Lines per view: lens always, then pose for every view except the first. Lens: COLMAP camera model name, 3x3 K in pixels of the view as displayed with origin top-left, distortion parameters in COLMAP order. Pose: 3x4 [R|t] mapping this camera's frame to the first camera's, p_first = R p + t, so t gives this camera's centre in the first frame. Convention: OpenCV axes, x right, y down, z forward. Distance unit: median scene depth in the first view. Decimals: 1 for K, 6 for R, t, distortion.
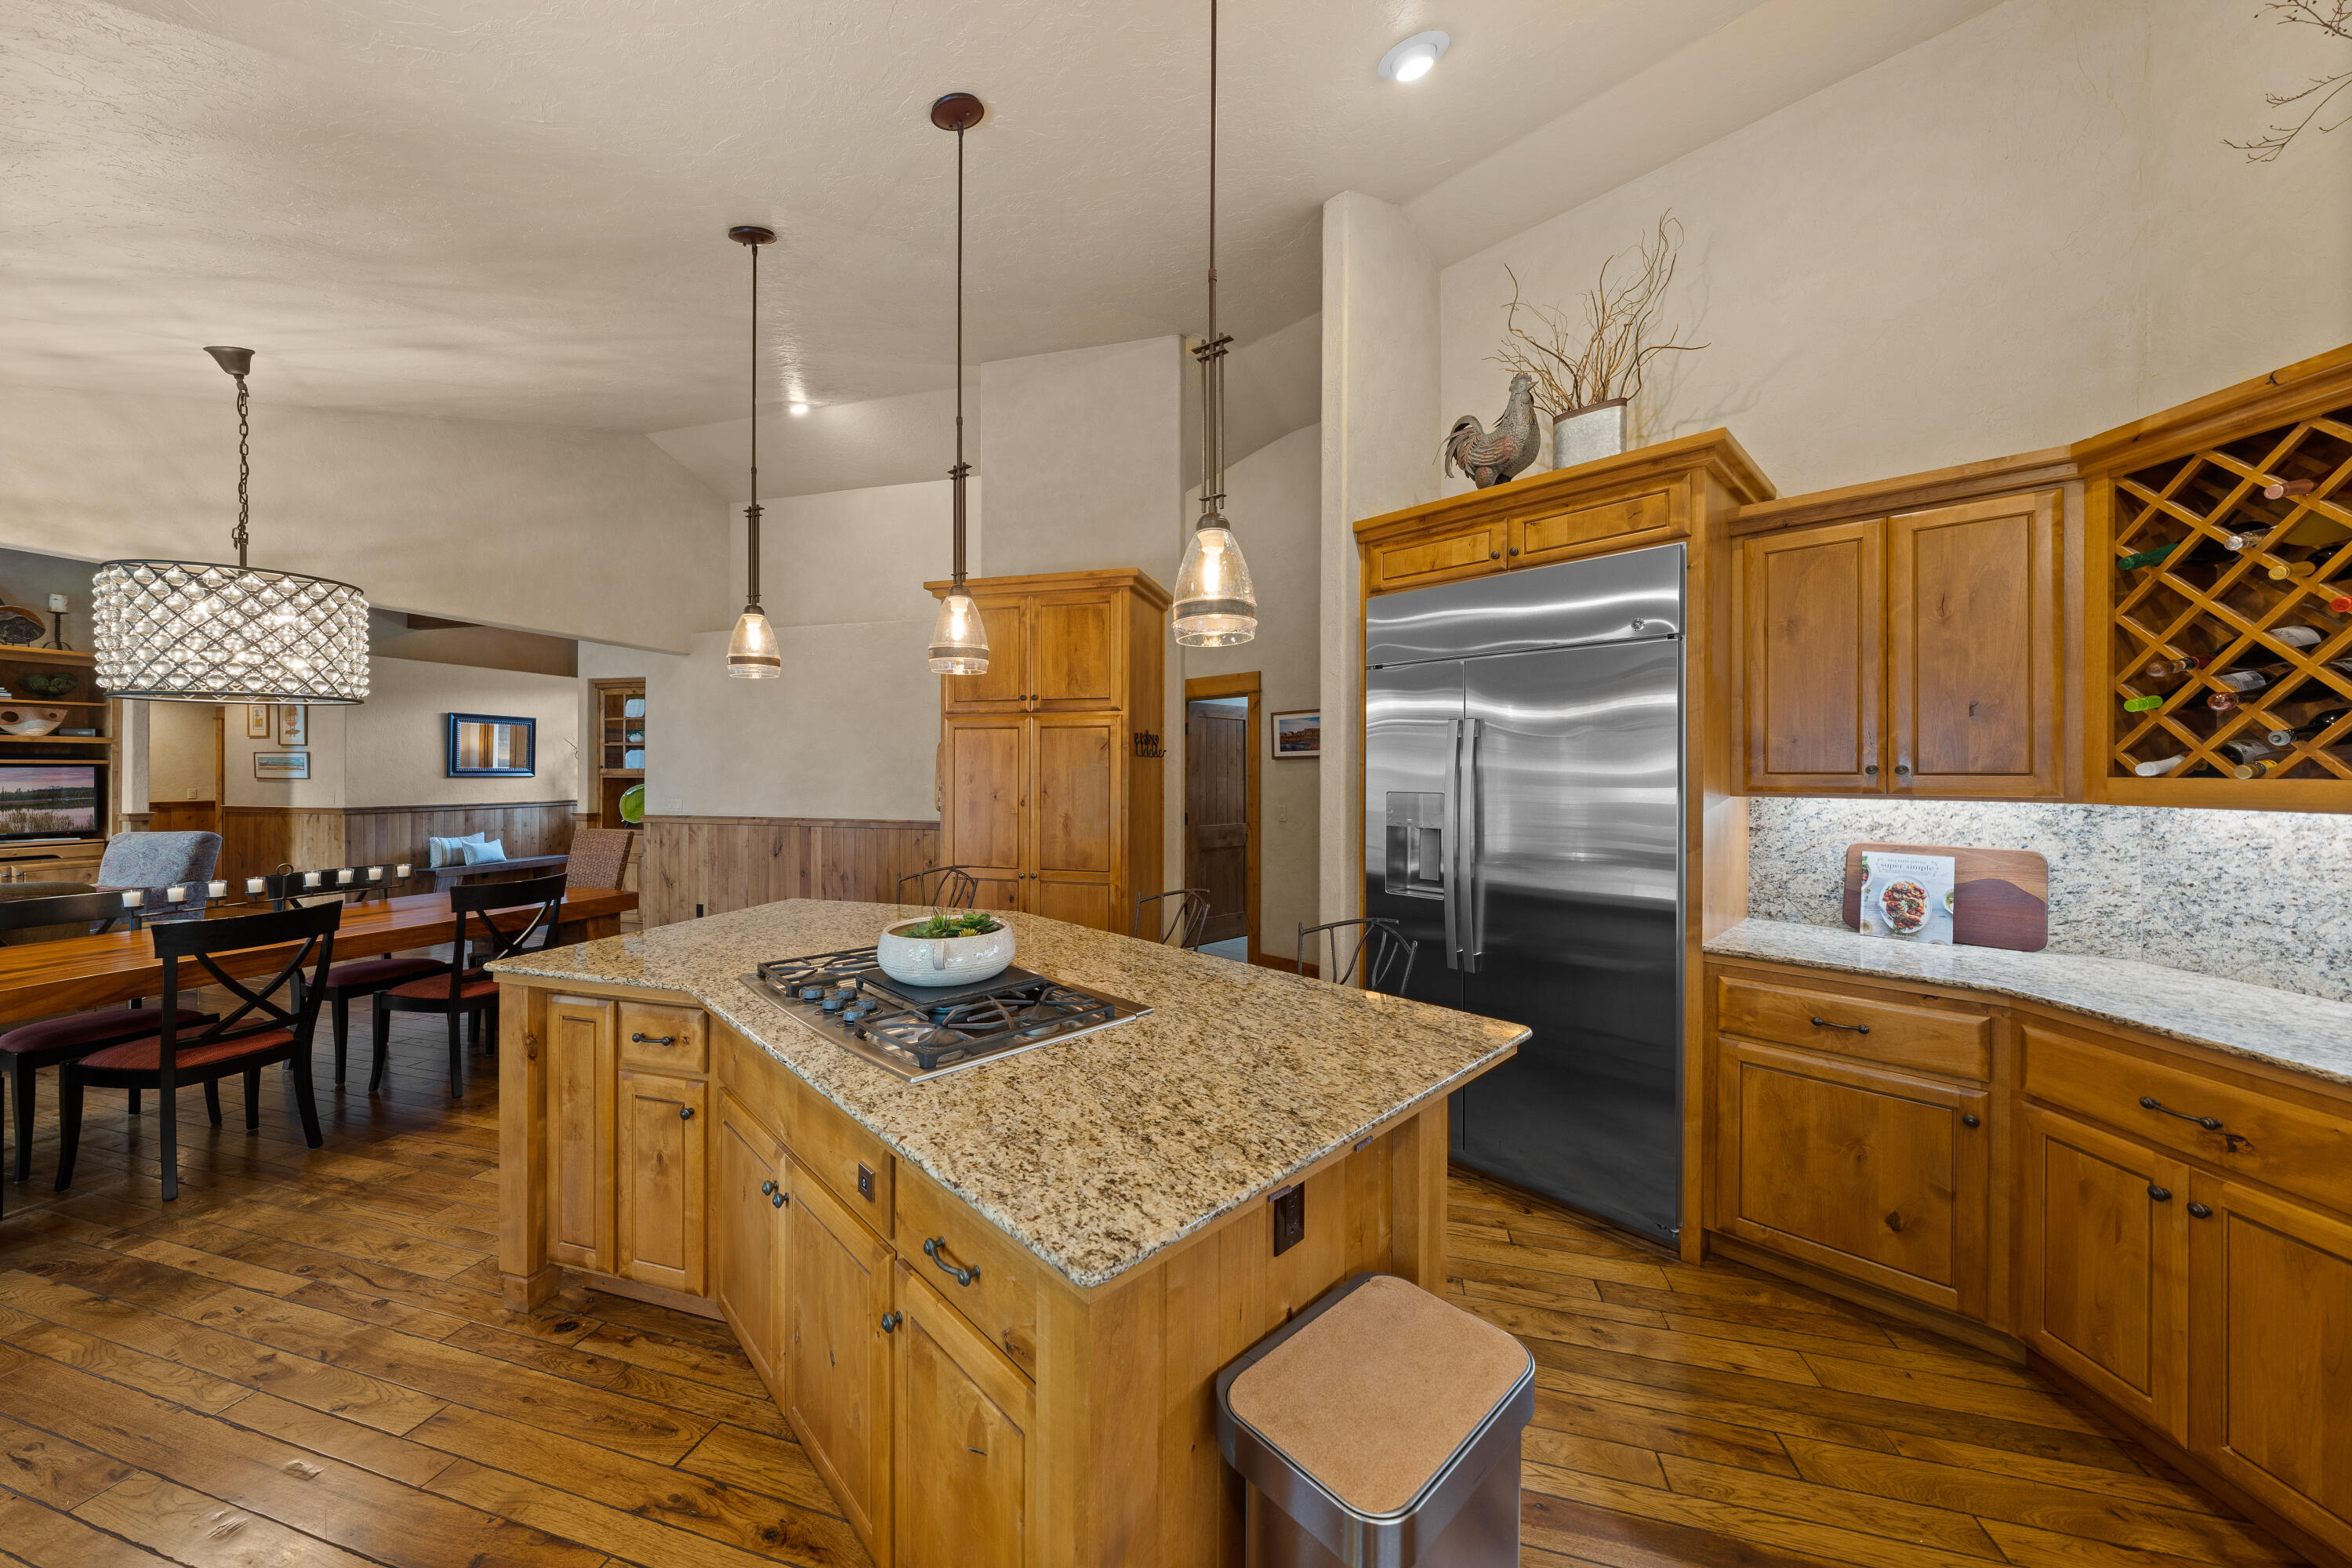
lens RADIAL K [[808.4, 0, 1169.8], [0, 808.4, 770.6], [0, 0, 1]] dist [-0.004817, 0.001435]
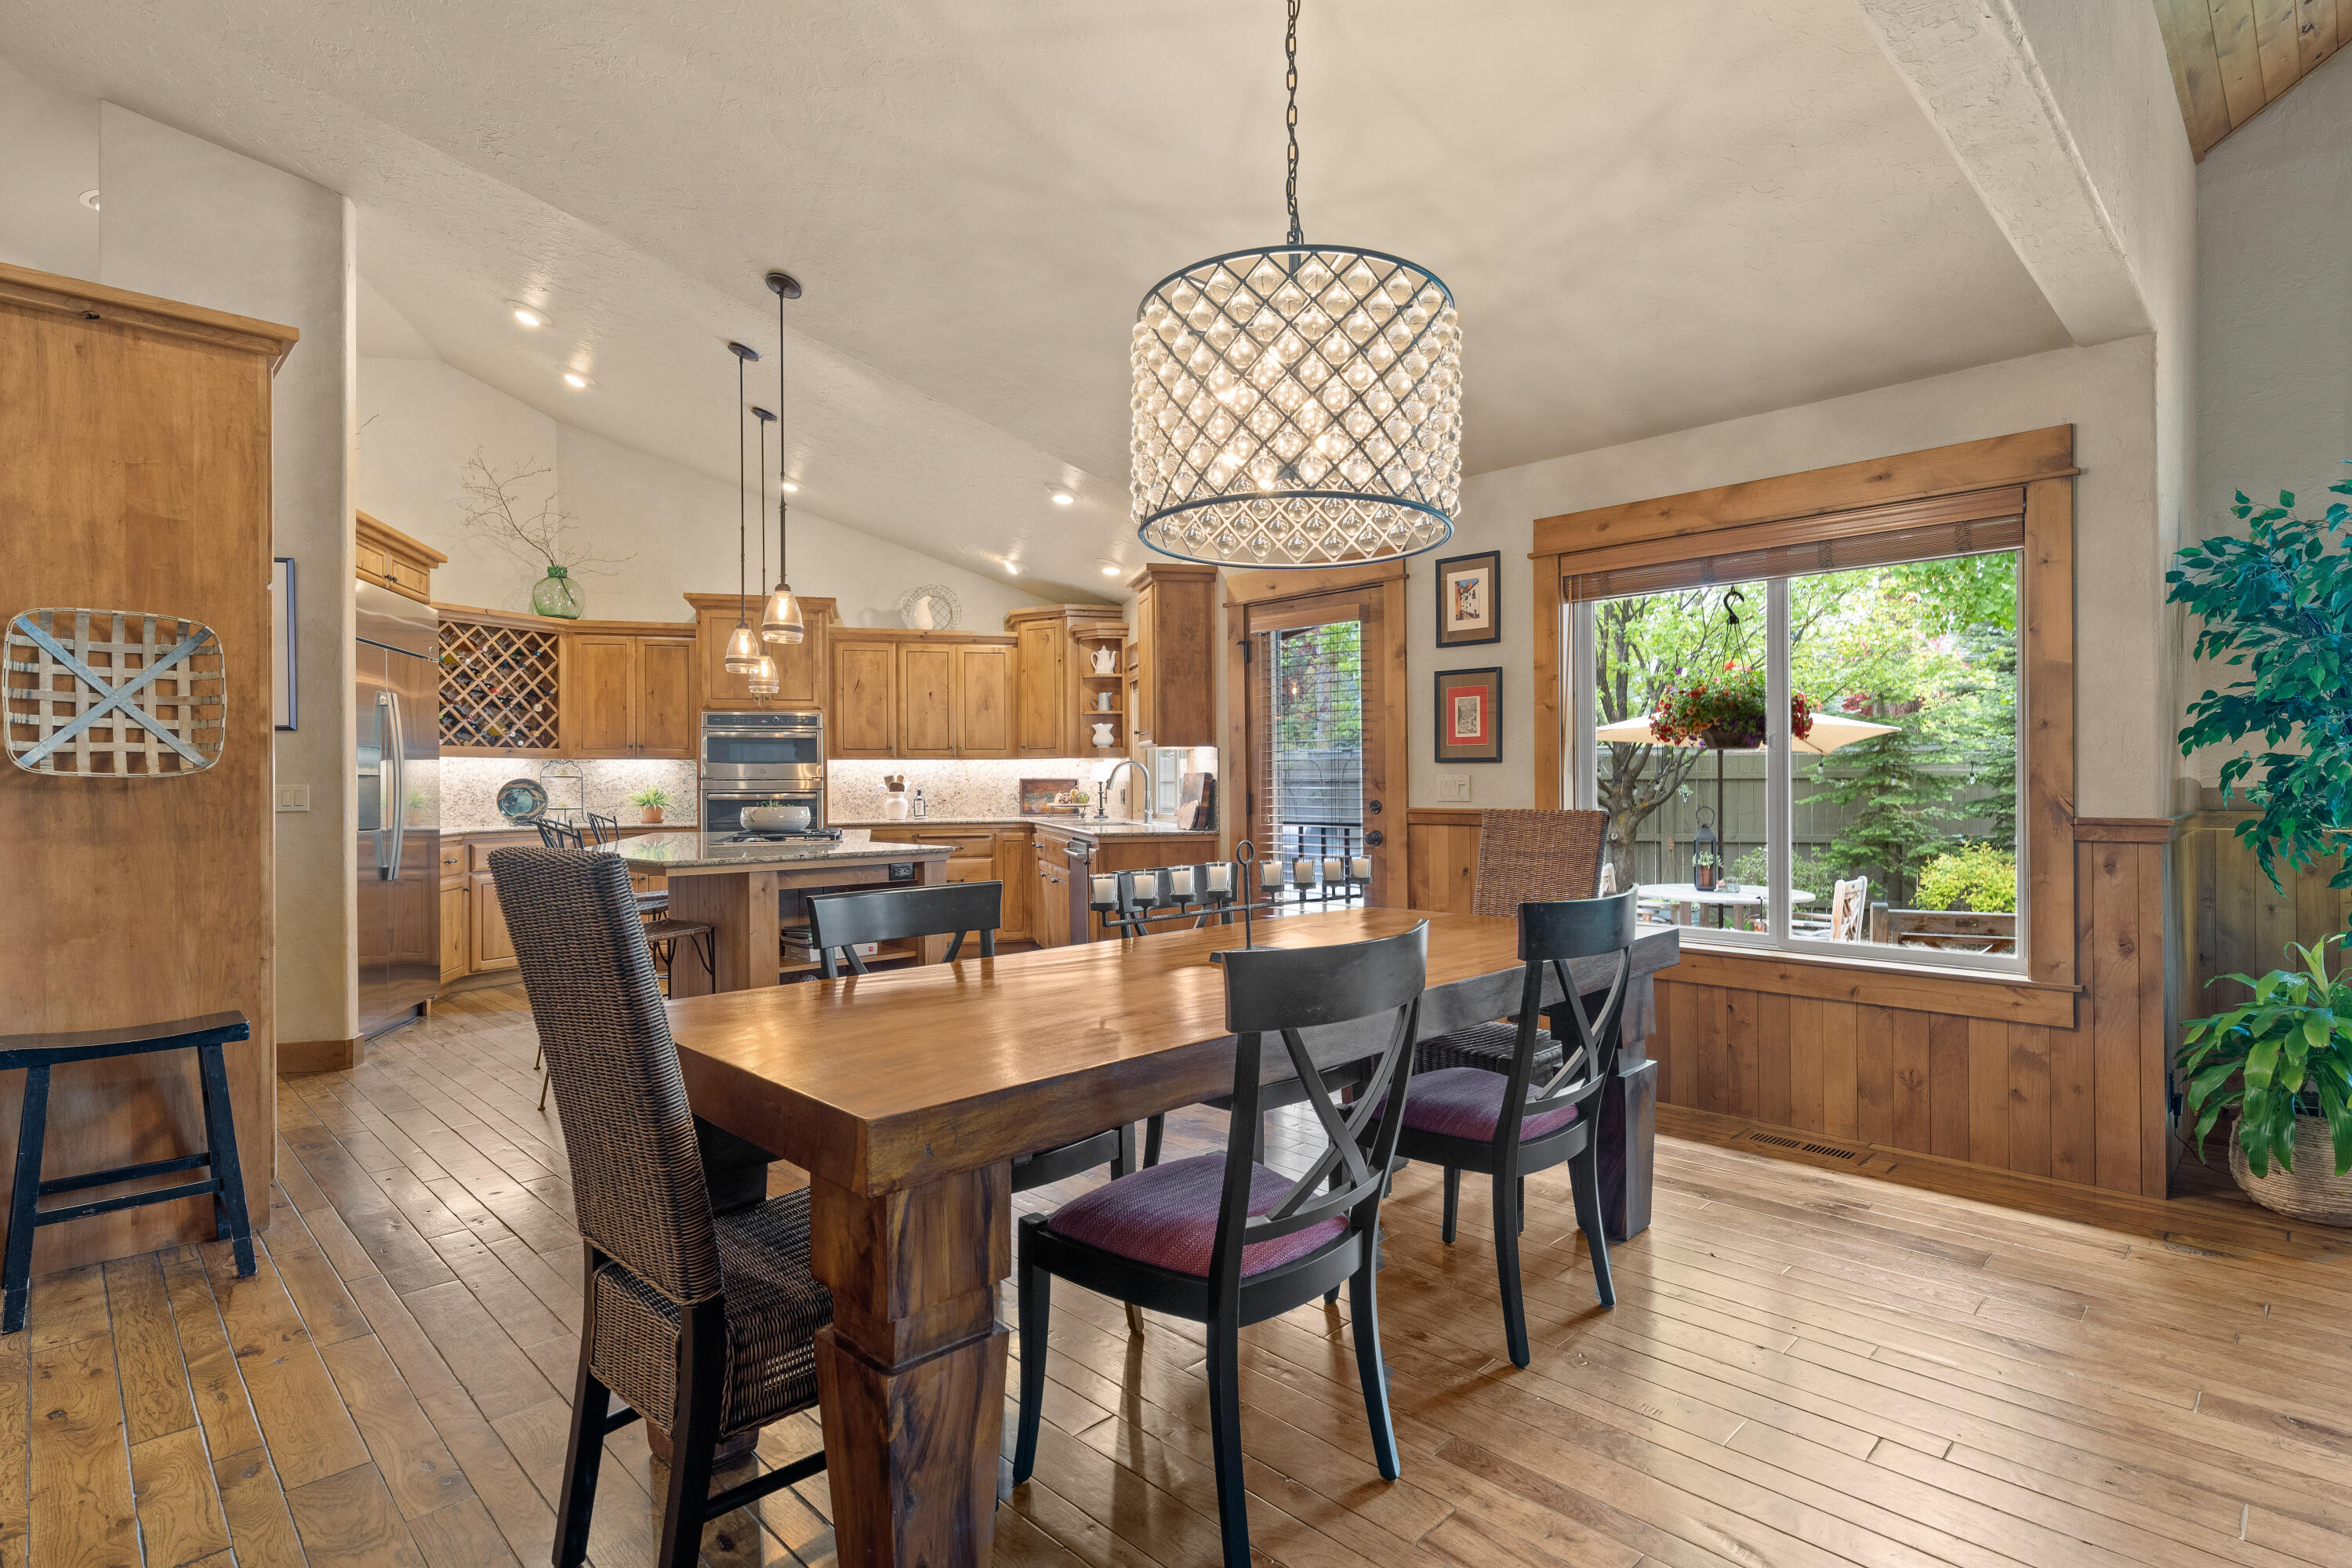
lens RADIAL K [[1141.4, 0, 1178.8], [0, 1141.4, 786.4], [0, 0, 1]] dist [0.004438, -0.001031]
pose [[-0.873731, 0.003591, 0.486396, -1.194949], [0.005722, 0.999979, 0.002896, 0.066454], [-0.486375, 0.005313, -0.873734, 1.415153]]
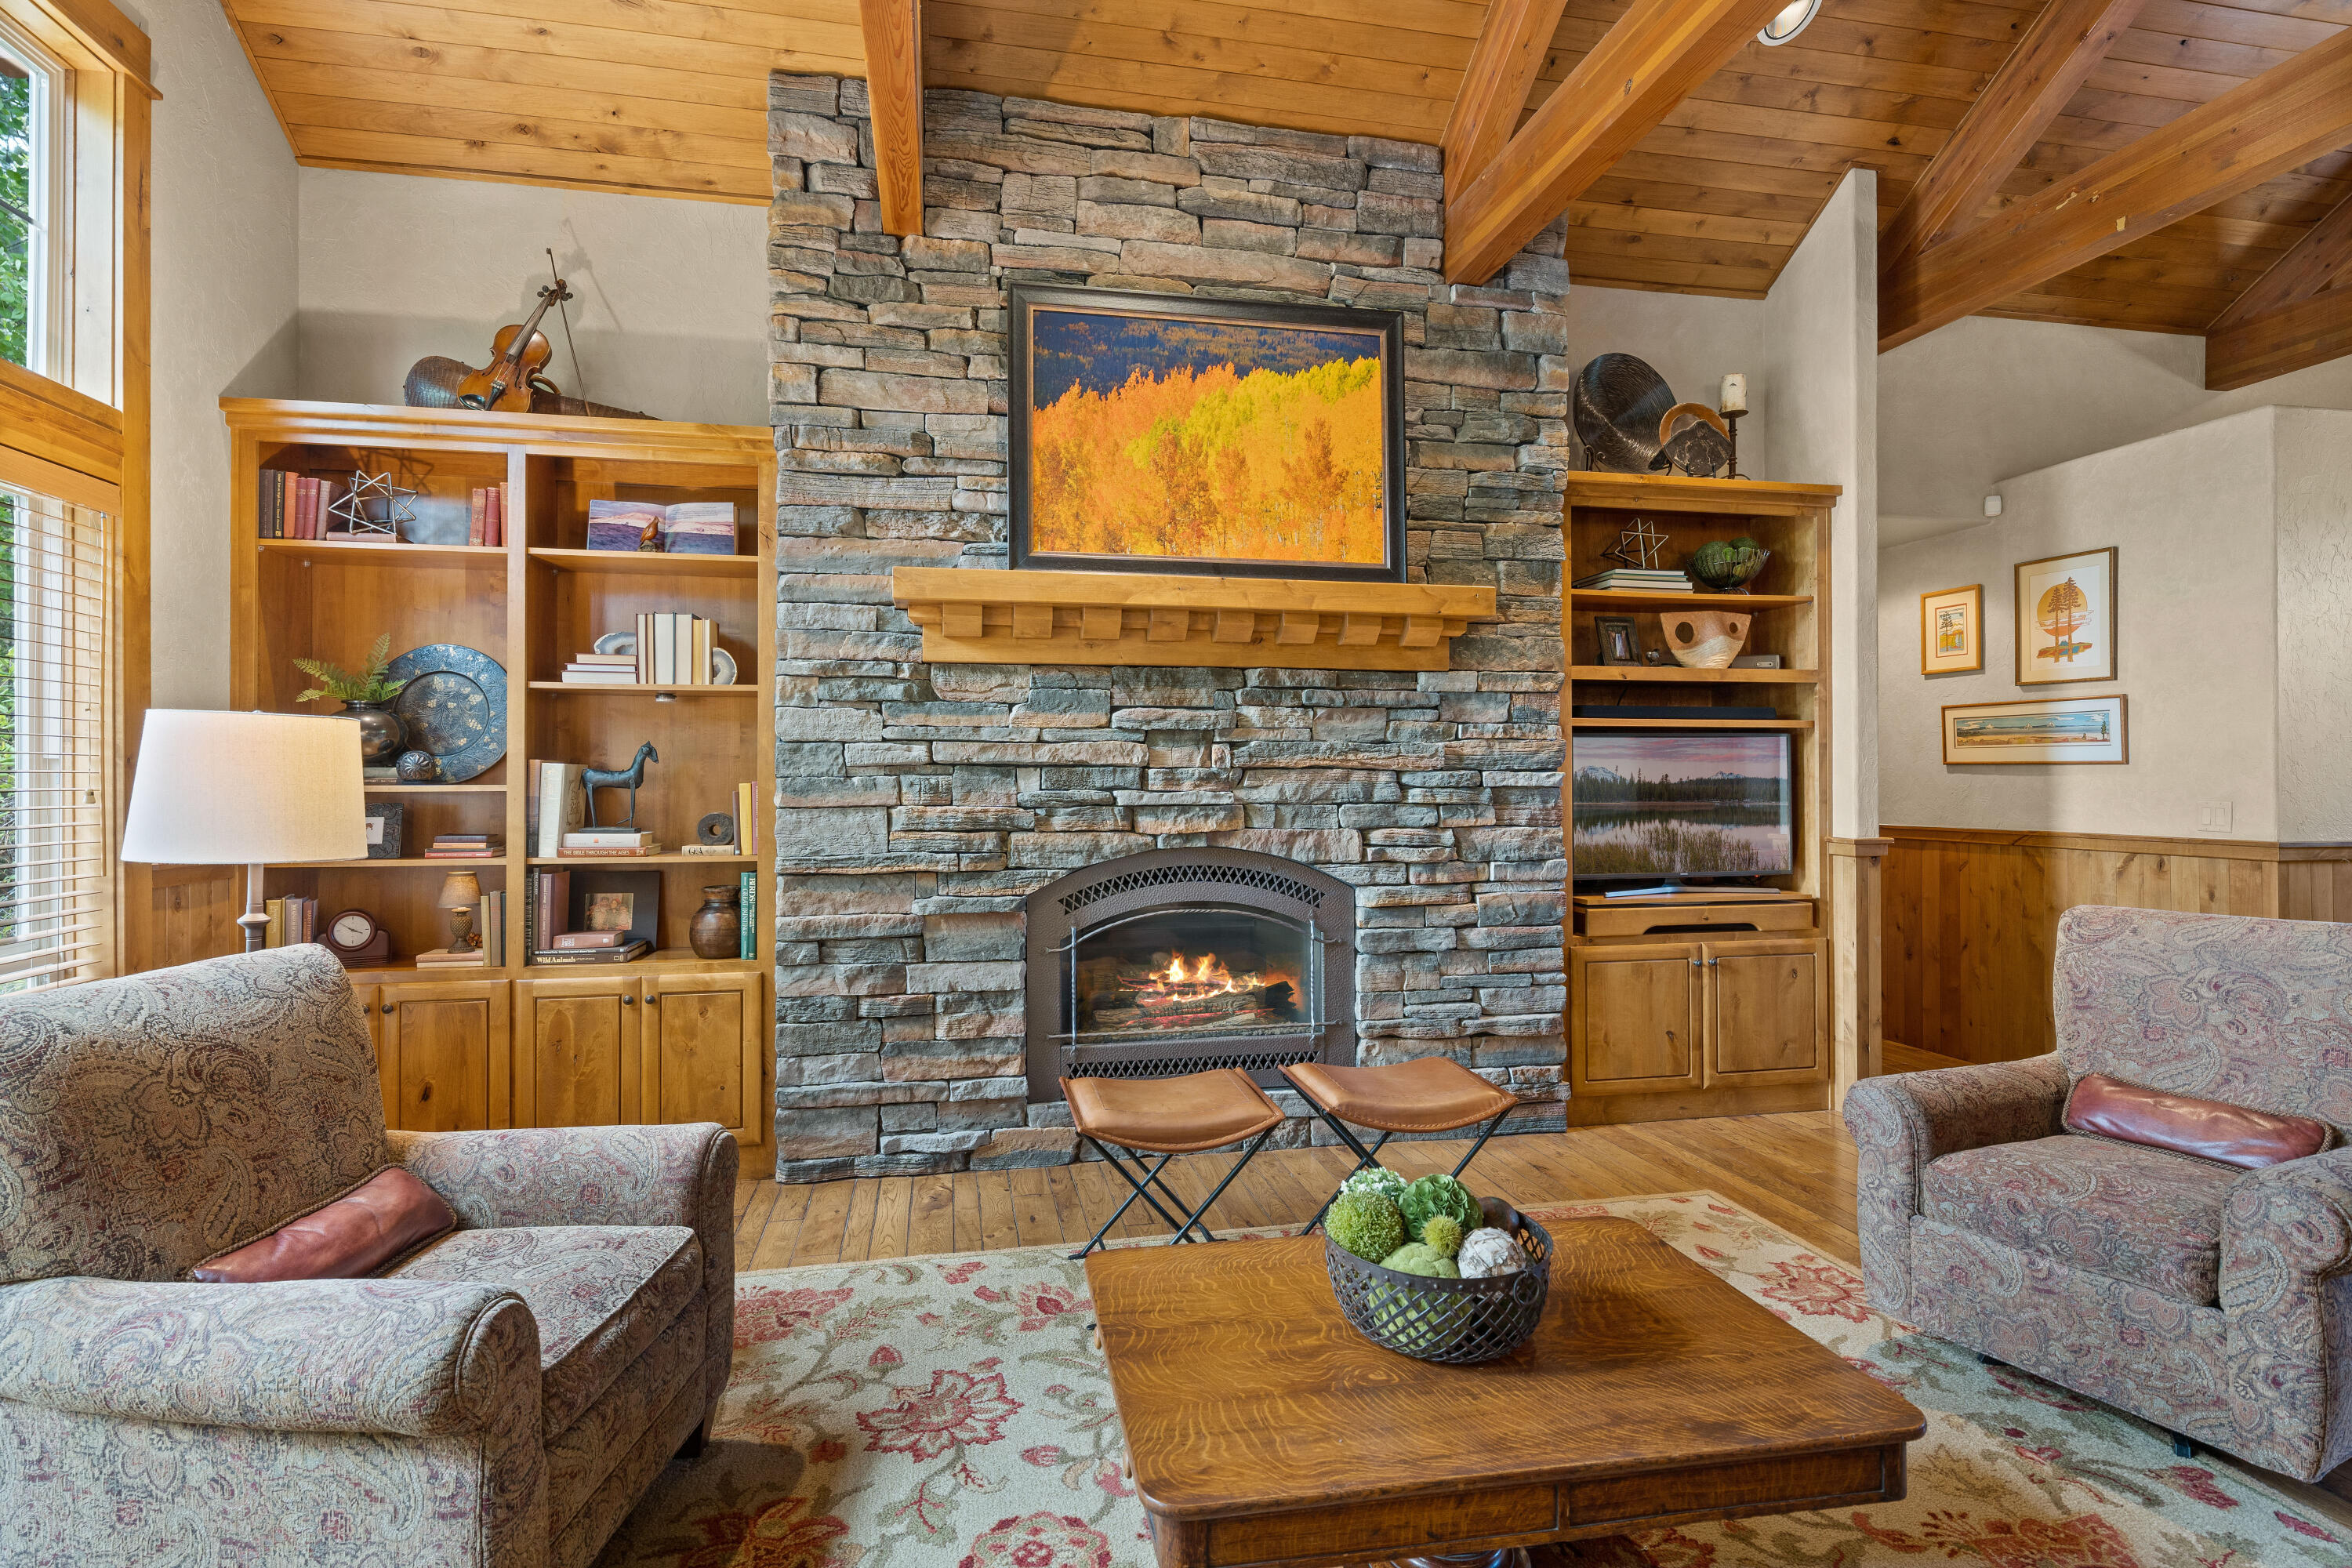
lens RADIAL K [[1141.4, 0, 1164.2], [0, 1141.4, 768.3], [0, 0, 1]] dist [0.004438, -0.001031]
pose [[0.451556, -0.007833, -0.892208, -1.556243], [0.001149, 0.999966, -0.008198, 0.033489], [0.892242, 0.002677, 0.451550, 0.657913]]
